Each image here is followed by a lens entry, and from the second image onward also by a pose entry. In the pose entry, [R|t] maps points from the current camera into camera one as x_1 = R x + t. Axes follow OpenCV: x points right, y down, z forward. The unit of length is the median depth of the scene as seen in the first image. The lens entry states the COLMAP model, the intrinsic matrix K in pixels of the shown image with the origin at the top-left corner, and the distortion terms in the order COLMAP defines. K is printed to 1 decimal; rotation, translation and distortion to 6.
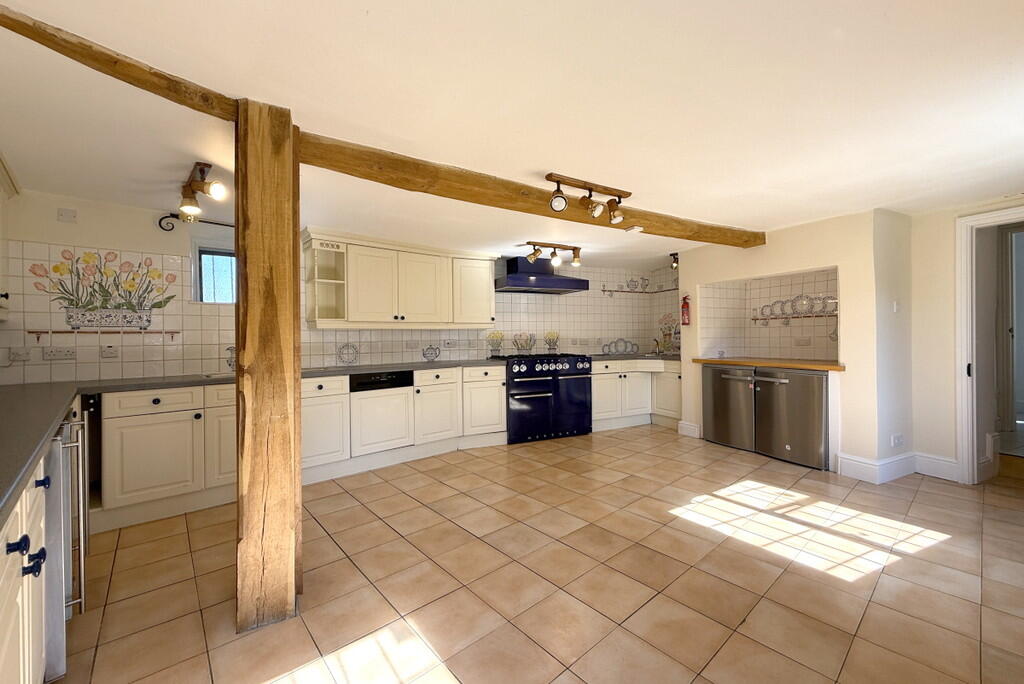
lens RADIAL K [[406.3, 0, 509.0], [0, 406.3, 336.4], [0, 0, 1]] dist [0.000667, -0.000635]
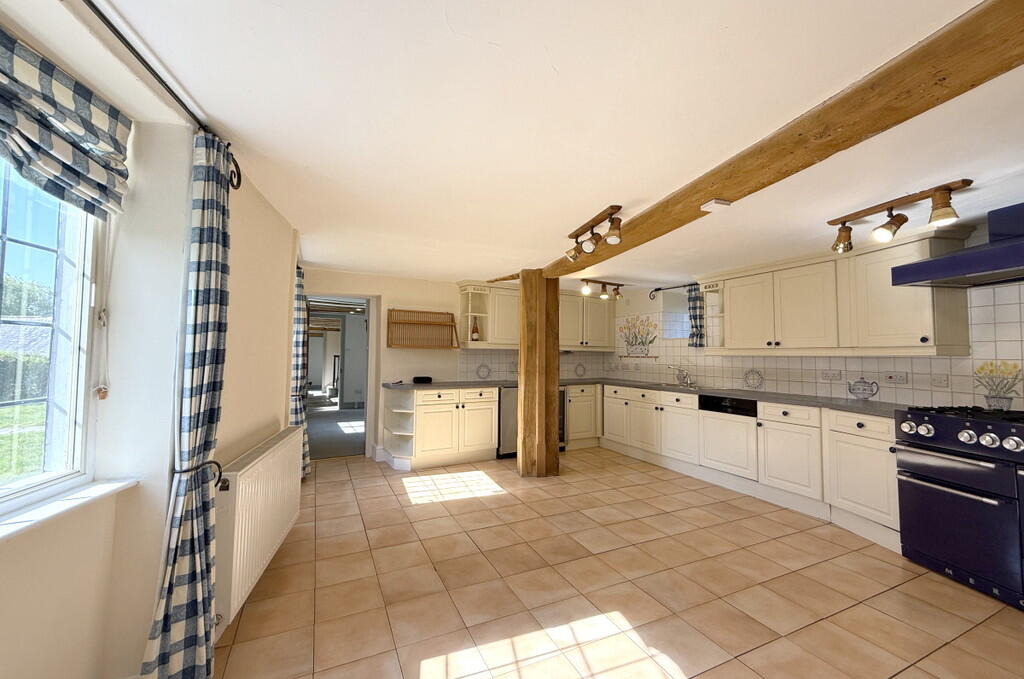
lens RADIAL K [[414.4, 0, 510.5], [0, 414.4, 336.4], [0, 0, 1]] dist [-0.000793, 0.000071]
pose [[-0.279636, -0.033100, -0.959535, 1.040944], [-0.004600, 0.999440, -0.033136, -0.036896], [0.960095, -0.004852, -0.279632, 0.899800]]
